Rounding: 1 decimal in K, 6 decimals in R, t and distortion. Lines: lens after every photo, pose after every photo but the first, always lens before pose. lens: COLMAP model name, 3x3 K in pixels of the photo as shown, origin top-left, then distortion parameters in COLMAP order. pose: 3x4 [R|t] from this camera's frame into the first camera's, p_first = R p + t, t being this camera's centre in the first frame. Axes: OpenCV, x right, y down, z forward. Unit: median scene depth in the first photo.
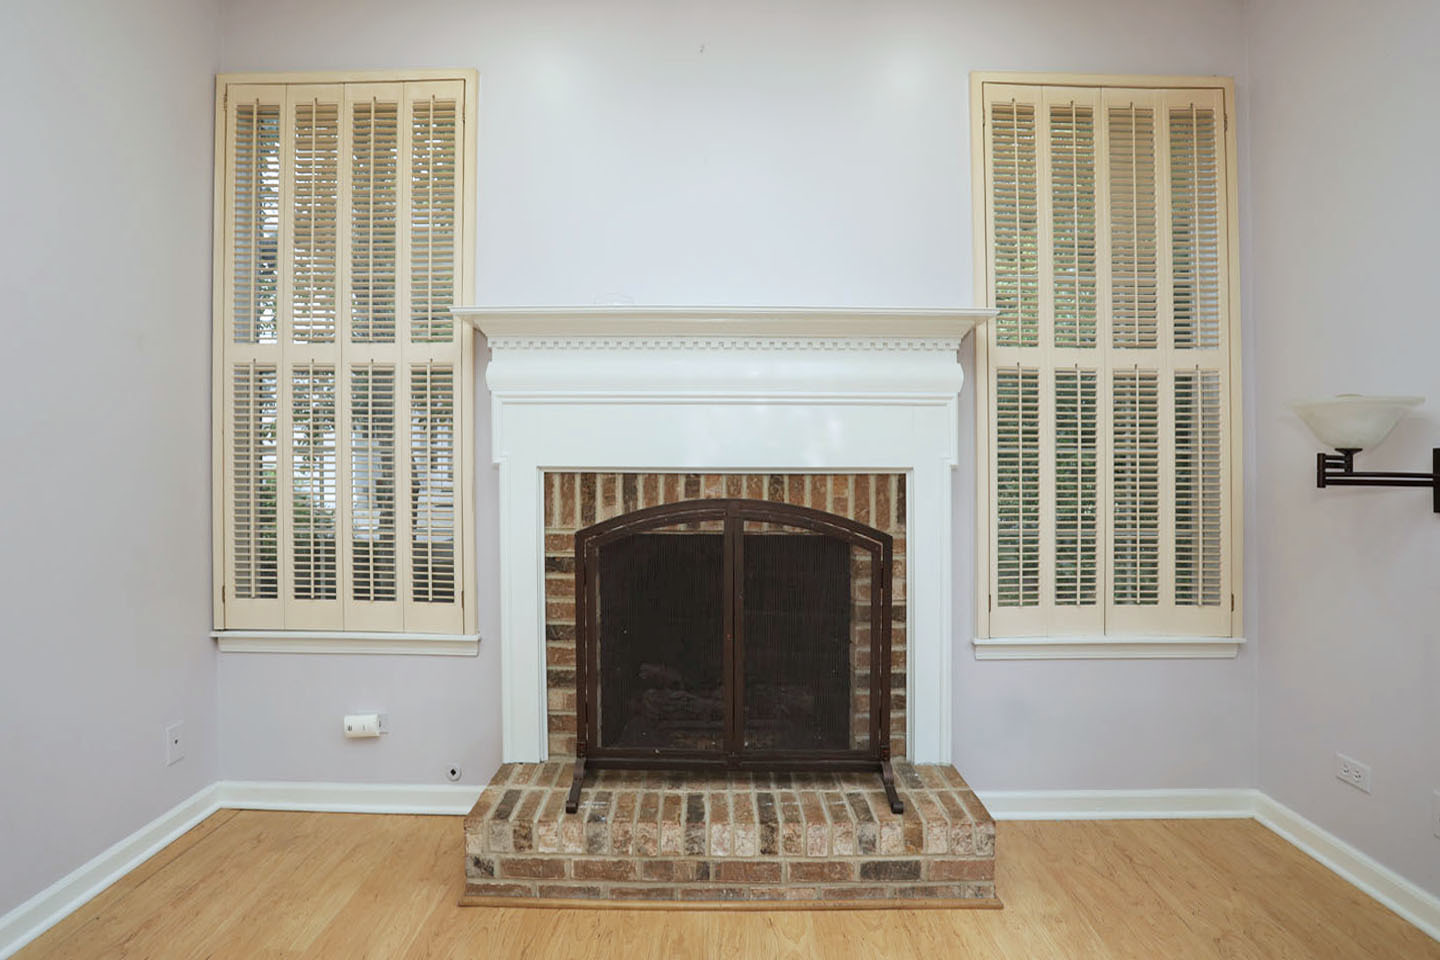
lens RADIAL K [[699.9, 0, 717.2], [0, 699.9, 475.7], [0, 0, 1]] dist [-0.060022, 0.000182]
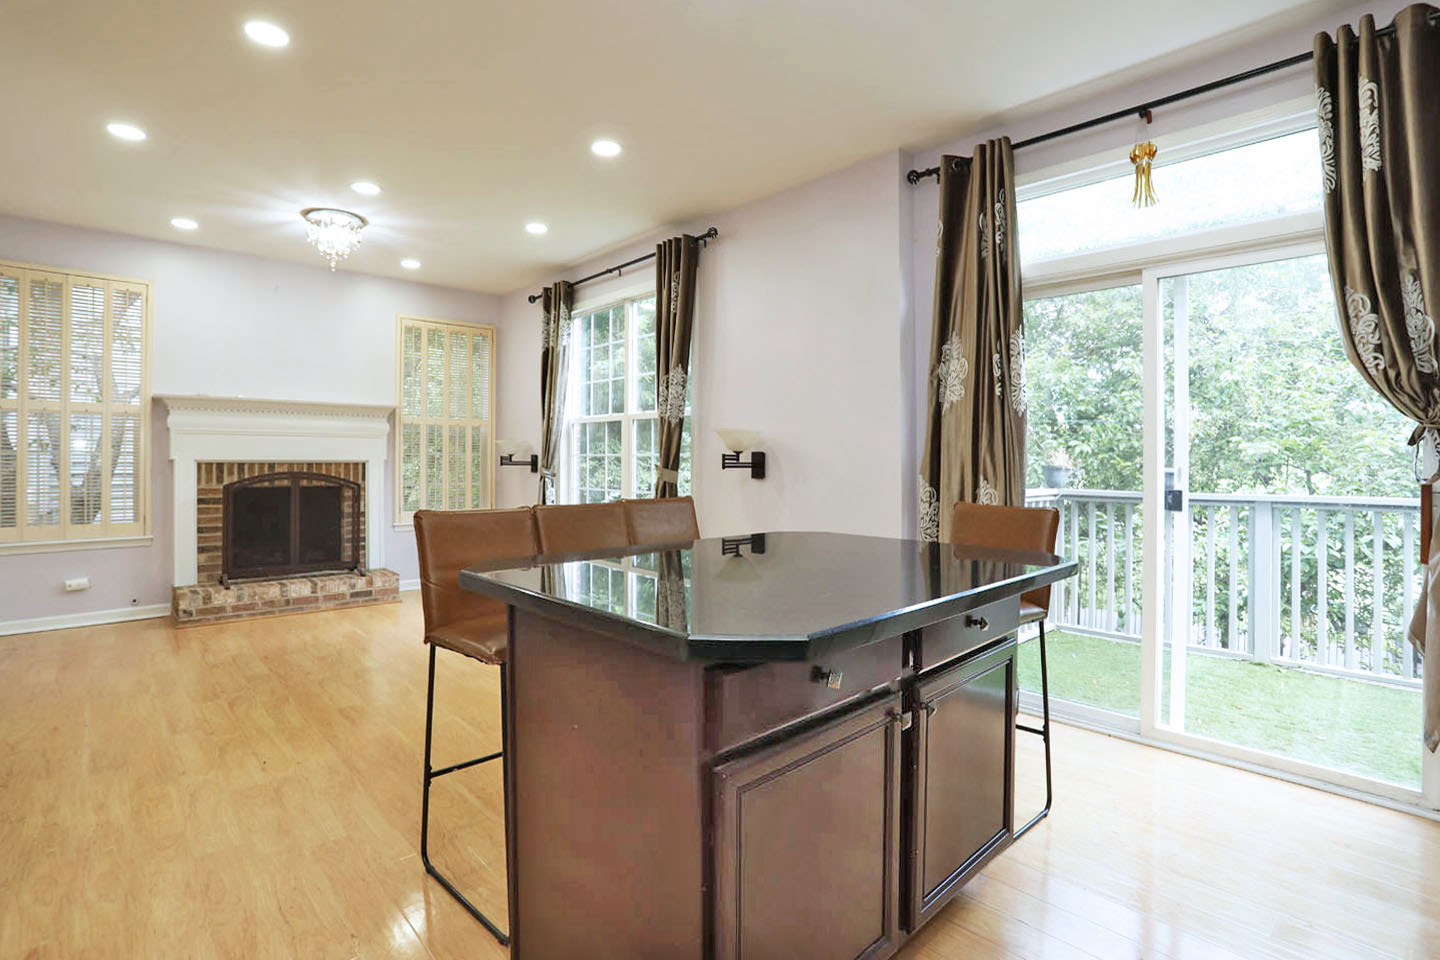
lens RADIAL K [[675.4, 0, 756.3], [0, 675.4, 452.0], [0, 0, 1]] dist [0.001383, 0.000567]
pose [[0.703747, 0.005936, 0.710426, -0.545889], [0.004711, 0.999904, -0.013021, -0.001769], [-0.710435, 0.012510, 0.703652, -1.994310]]
